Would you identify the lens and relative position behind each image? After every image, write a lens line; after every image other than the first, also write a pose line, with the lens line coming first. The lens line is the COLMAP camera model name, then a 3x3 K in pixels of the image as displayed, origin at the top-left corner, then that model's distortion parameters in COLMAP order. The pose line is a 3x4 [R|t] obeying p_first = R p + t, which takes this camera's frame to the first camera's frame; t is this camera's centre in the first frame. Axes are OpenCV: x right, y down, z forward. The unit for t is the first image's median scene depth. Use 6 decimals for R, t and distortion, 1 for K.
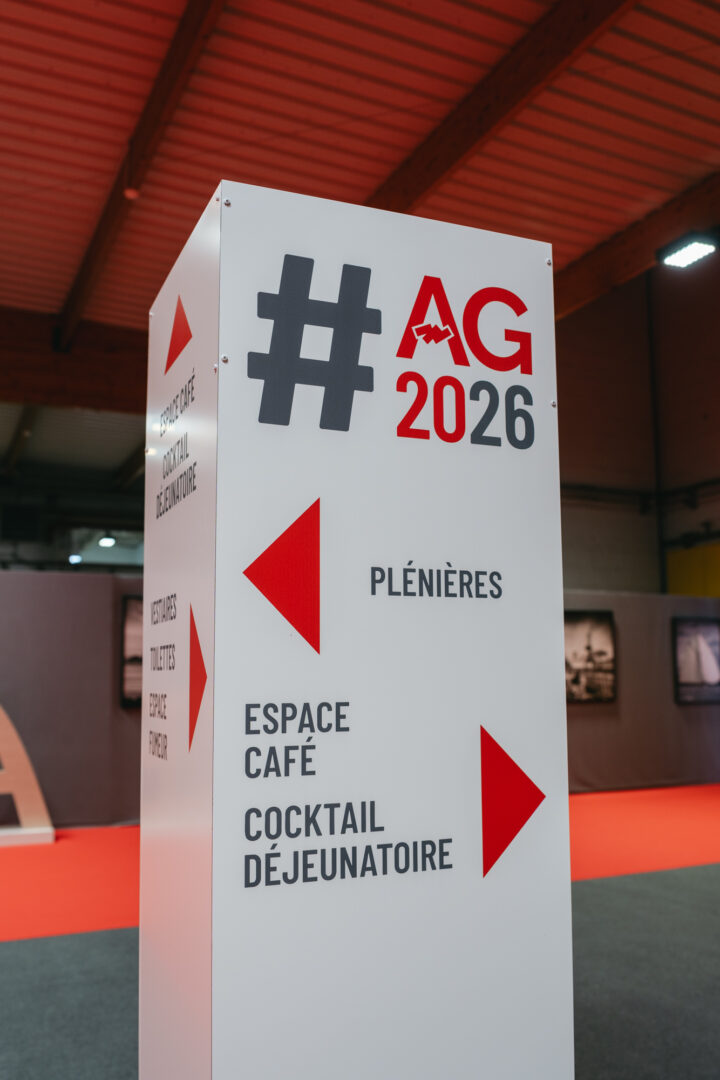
lens RADIAL K [[897.0, 0, 365.9], [0, 897.0, 562.6], [0, 0, 1]] dist [-0.051018, -0.038430]
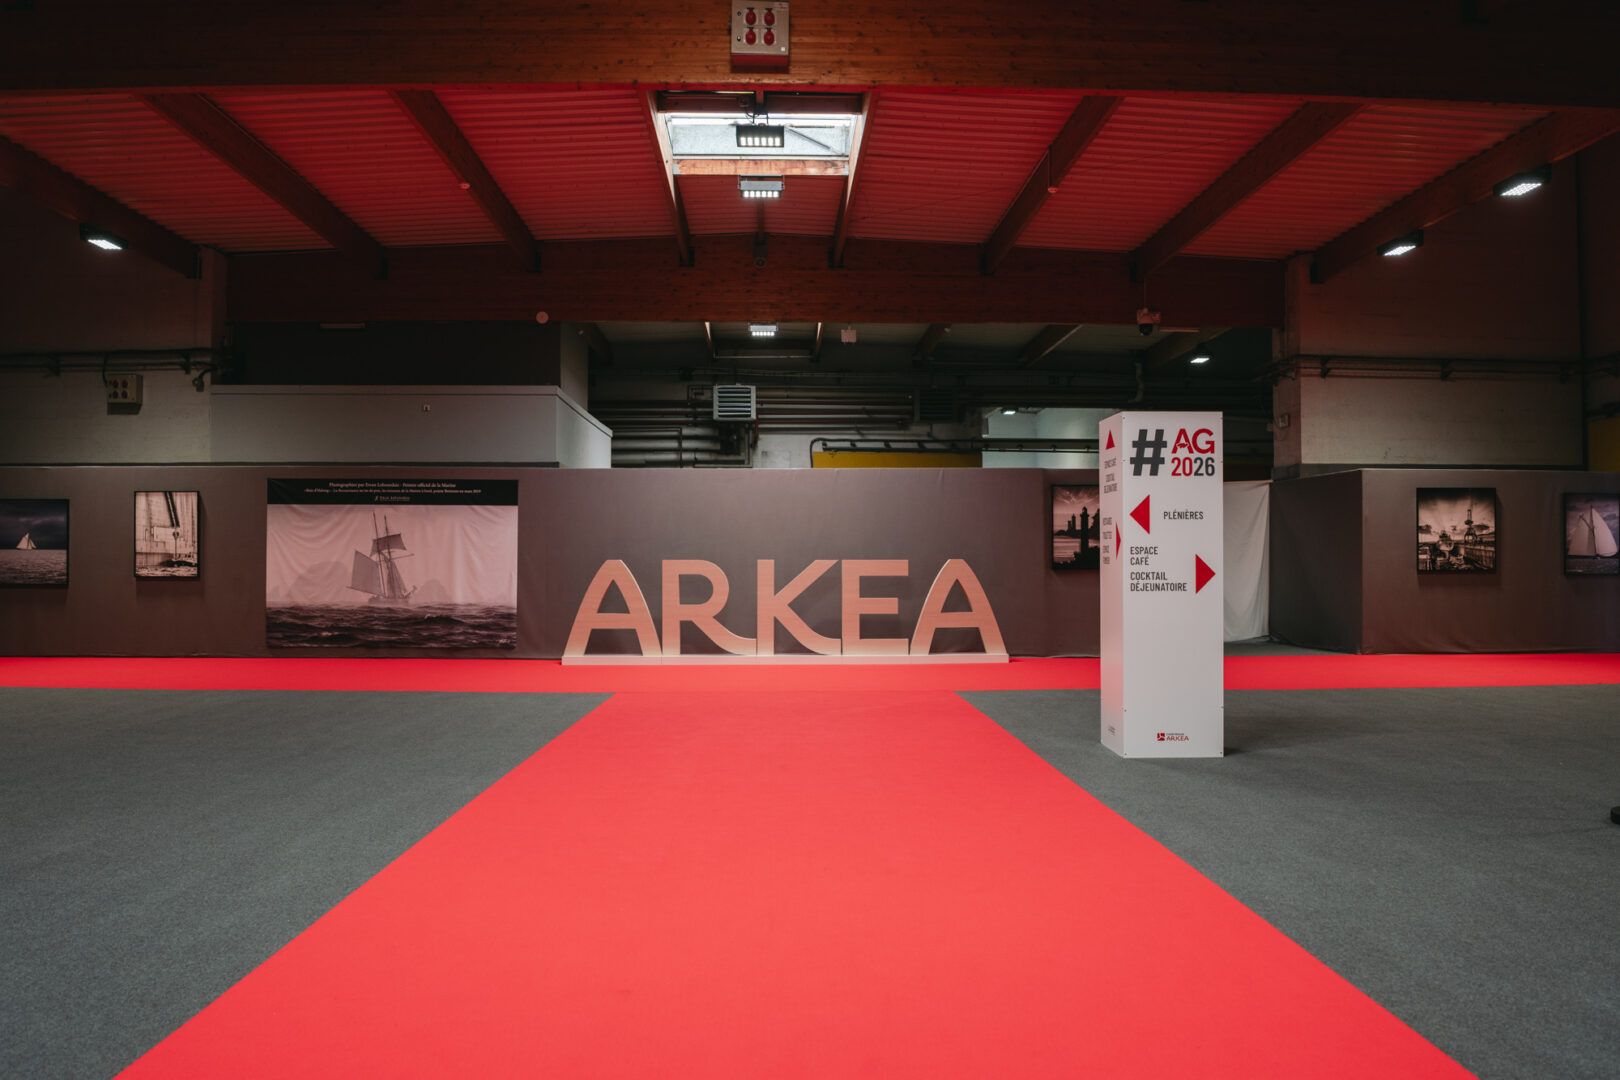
lens RADIAL K [[1345.5, 0, 809.1], [0, 1345.5, 541.4], [0, 0, 1]] dist [-0.051018, -0.038430]
pose [[0.922349, 0.002560, -0.386349, 0.770507], [0.042645, 0.993193, 0.108389, -0.520722], [0.383997, -0.116448, 0.915962, -4.539284]]
